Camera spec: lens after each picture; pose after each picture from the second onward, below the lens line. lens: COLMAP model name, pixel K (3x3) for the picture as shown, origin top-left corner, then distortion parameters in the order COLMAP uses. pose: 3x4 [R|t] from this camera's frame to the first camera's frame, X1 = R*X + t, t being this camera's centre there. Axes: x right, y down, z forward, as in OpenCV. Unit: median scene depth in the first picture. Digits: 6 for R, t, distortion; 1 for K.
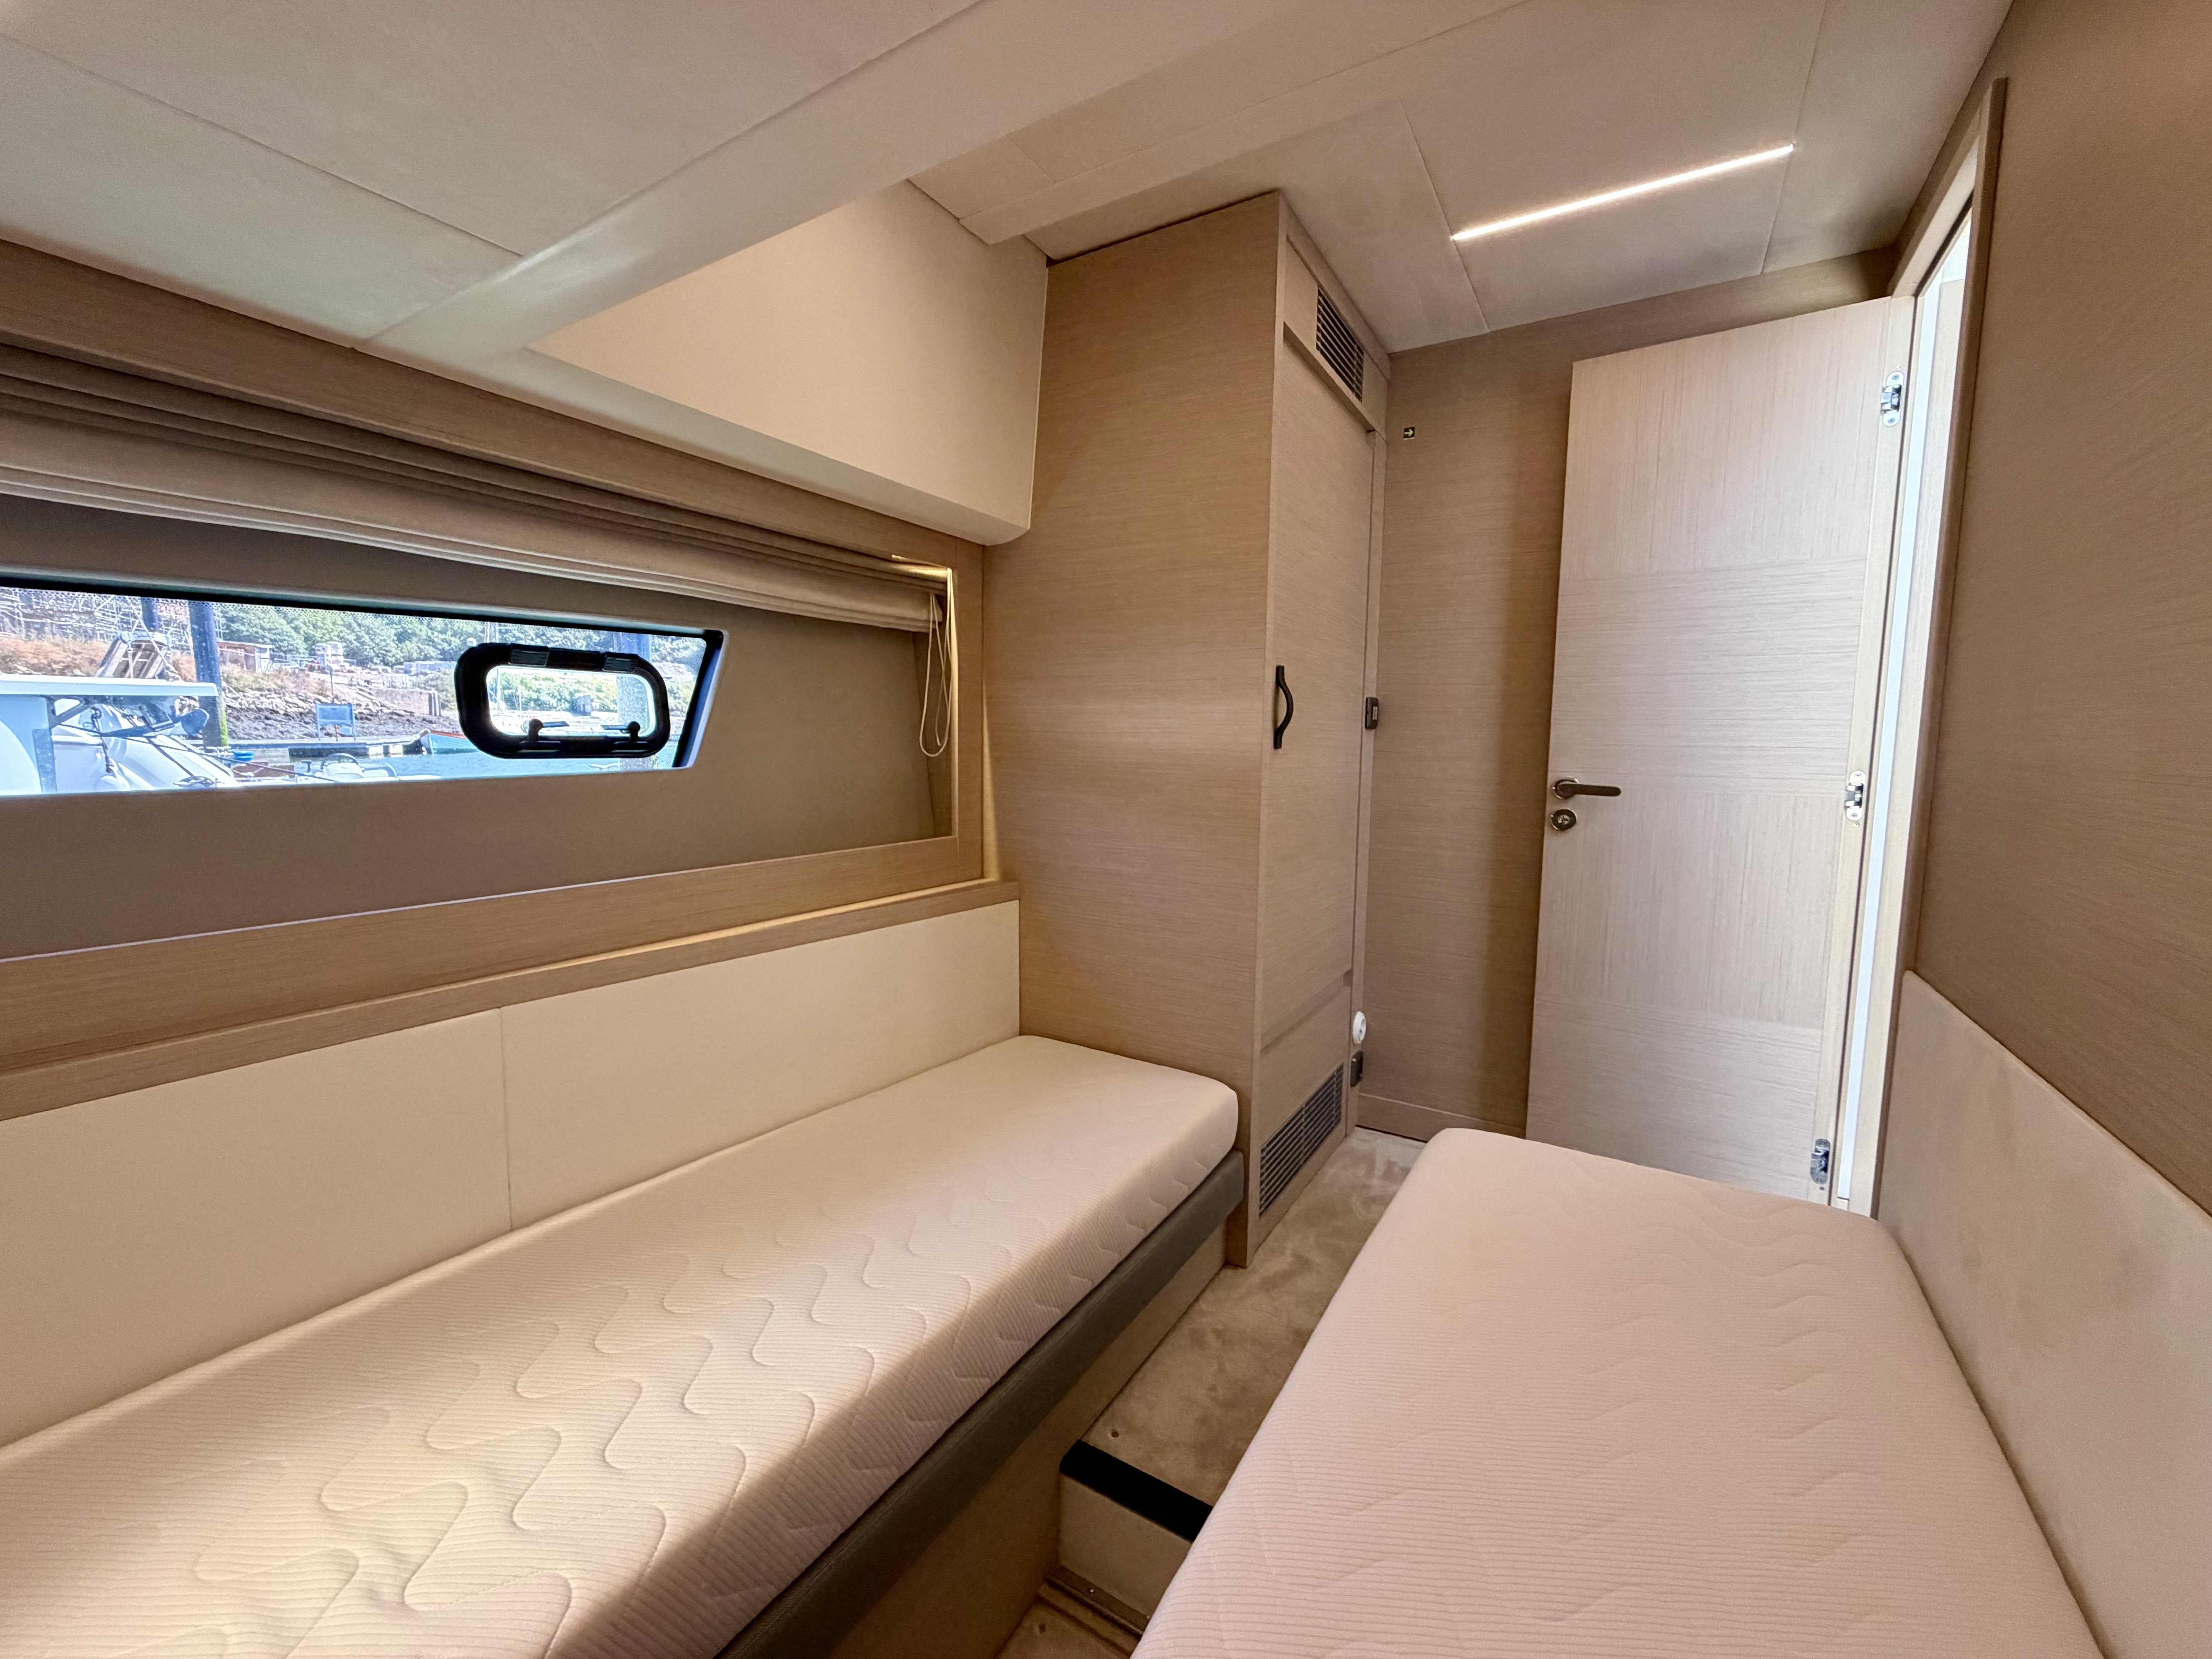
lens RADIAL K [[890.8, 0, 1106.0], [0, 890.8, 829.5], [0, 0, 1]] dist [0.000747, 0.000158]
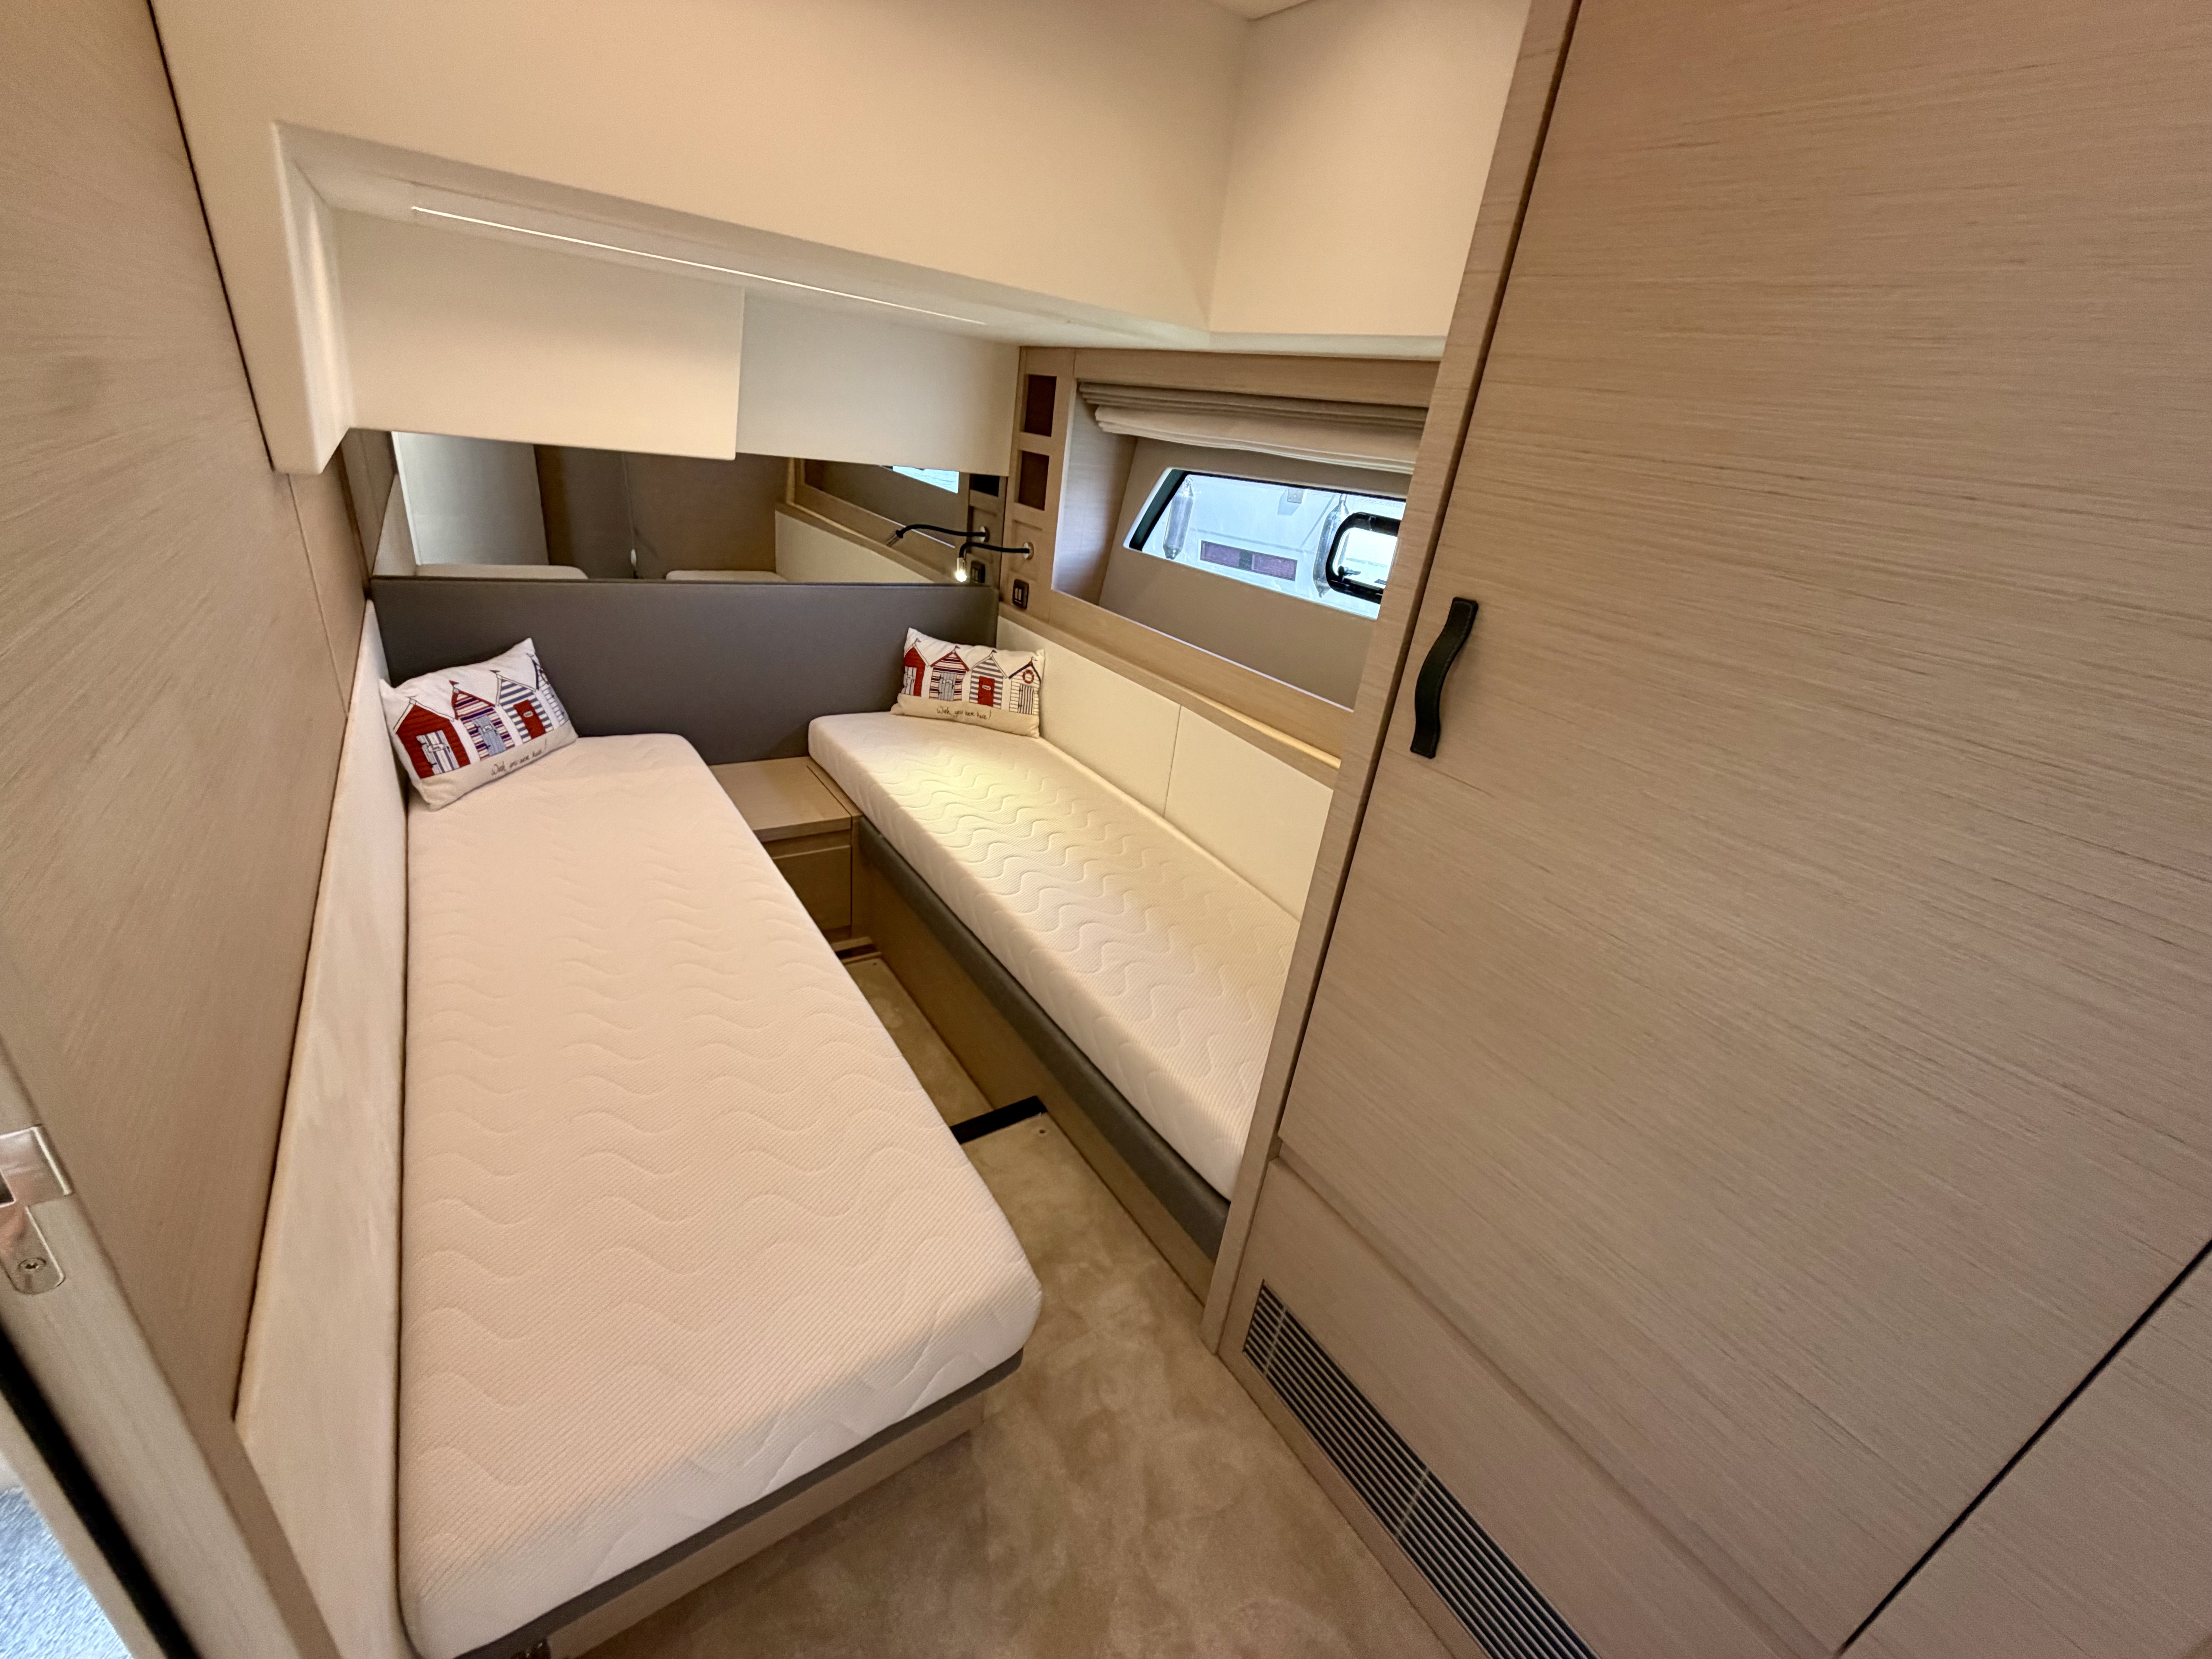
lens RADIAL K [[890.8, 0, 1106.0], [0, 890.8, 829.5], [0, 0, 1]] dist [0.000747, 0.000158]
pose [[-0.390628, 0.320525, -0.862944, 0.916870], [-0.239713, 0.869665, 0.431532, -0.284630], [0.888790, 0.375427, -0.262882, 1.208520]]
